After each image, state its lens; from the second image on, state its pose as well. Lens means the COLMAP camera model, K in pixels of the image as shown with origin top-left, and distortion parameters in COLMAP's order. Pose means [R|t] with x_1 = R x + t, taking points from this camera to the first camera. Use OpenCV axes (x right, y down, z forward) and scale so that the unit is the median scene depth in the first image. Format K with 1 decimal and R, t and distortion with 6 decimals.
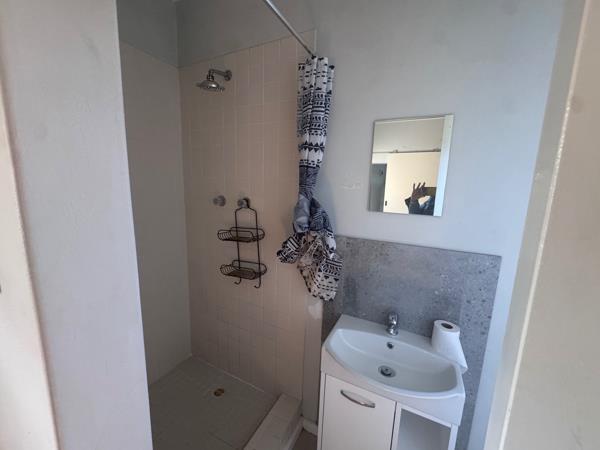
lens RADIAL K [[239.7, 0, 297.8], [0, 239.7, 225.2], [0, 0, 1]] dist [-0.003173, -0.000468]
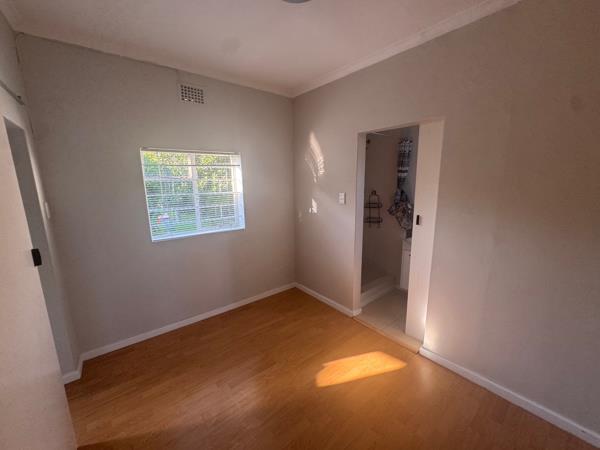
lens RADIAL K [[239.7, 0, 298.3], [0, 239.7, 223.6], [0, 0, 1]] dist [-0.003173, -0.000468]
pose [[0.913458, 0.034057, -0.405505, 0.102801], [-0.028224, 0.999394, 0.020356, 0.258294], [0.405953, -0.007149, 0.913866, -2.051299]]
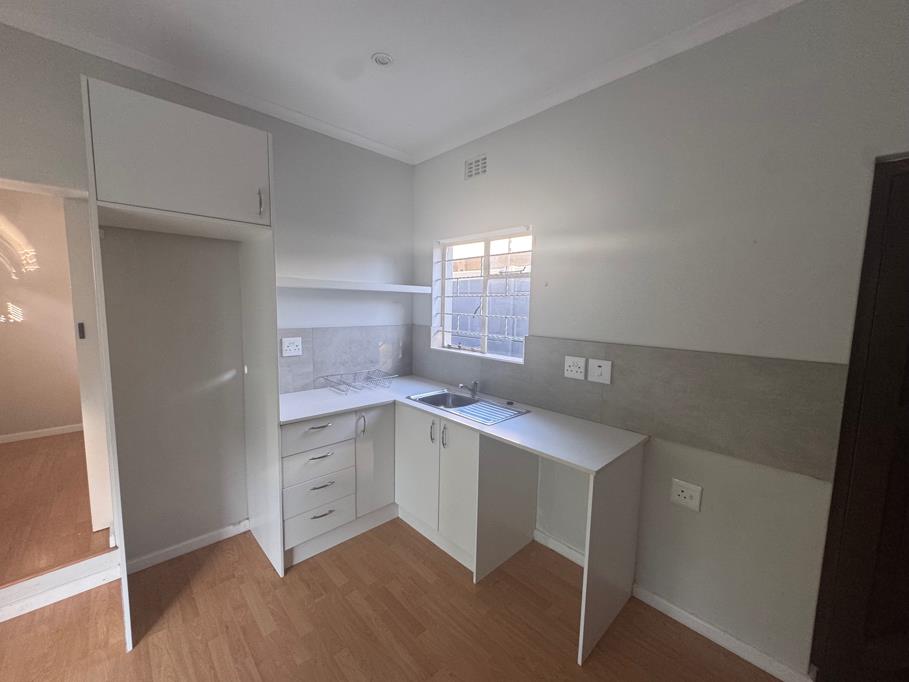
lens RADIAL K [[363.1, 0, 456.6], [0, 363.1, 340.5], [0, 0, 1]] dist [-0.003173, -0.000468]
pose [[0.335057, -0.116384, 0.934982, -3.620364], [0.140469, 0.987422, 0.072573, 0.818425], [-0.931668, 0.107020, 0.347191, -4.811932]]
